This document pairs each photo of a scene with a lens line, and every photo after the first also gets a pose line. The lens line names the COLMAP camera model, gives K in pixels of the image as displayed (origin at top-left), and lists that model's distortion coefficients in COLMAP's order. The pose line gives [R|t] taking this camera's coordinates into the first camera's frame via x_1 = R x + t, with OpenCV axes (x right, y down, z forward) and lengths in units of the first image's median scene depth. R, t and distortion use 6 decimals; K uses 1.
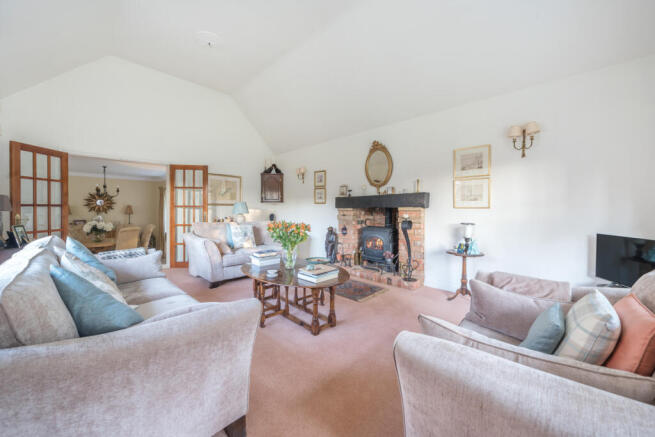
lens RADIAL K [[239.3, 0, 329.5], [0, 239.3, 208.5], [0, 0, 1]] dist [-0.001537, -0.000072]
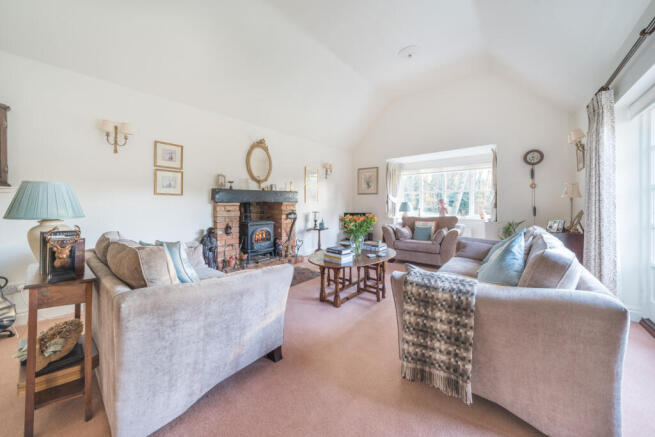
lens RADIAL K [[230.2, 0, 320.1], [0, 230.2, 208.8], [0, 0, 1]] dist [-0.000074, -0.000045]
pose [[-0.052990, -0.019513, 0.998404, -0.752496], [0.004558, 0.999794, 0.019782, 0.005681], [-0.998585, 0.005599, -0.052890, 0.724332]]
